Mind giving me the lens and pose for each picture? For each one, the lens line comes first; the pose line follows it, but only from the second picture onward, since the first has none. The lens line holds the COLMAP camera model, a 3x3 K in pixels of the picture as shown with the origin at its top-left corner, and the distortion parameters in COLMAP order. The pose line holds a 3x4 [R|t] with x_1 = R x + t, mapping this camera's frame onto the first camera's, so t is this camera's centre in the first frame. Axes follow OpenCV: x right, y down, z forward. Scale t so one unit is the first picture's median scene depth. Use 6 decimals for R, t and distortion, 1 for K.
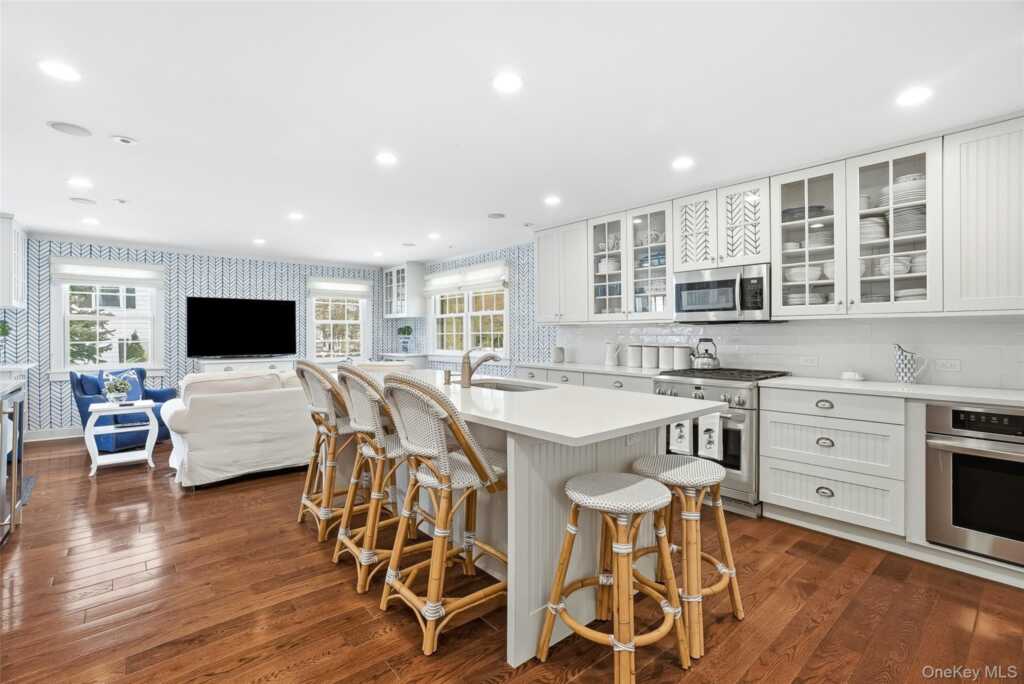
lens RADIAL K [[468.9, 0, 512.3], [0, 468.9, 329.3], [0, 0, 1]] dist [-0.003244, 0.000037]
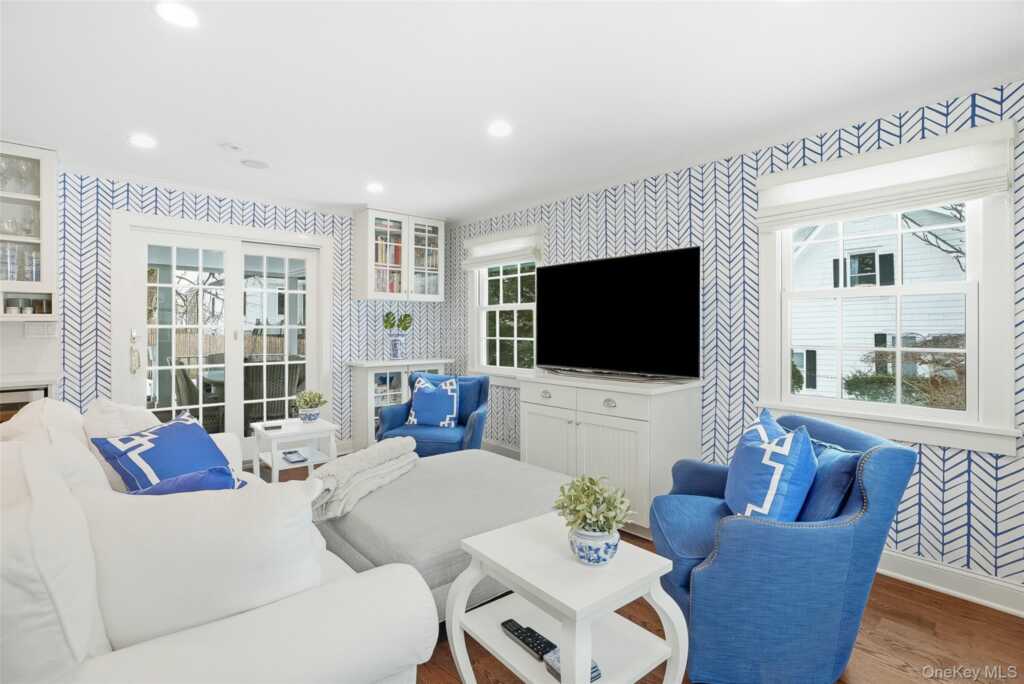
lens RADIAL K [[468.9, 0, 512.3], [0, 468.9, 329.3], [0, 0, 1]] dist [-0.003244, 0.000037]
pose [[0.027083, 0.010317, -0.999580, -0.060245], [0.013324, 0.999854, 0.010681, 0.005211], [0.999544, -0.013608, 0.026941, 0.842353]]
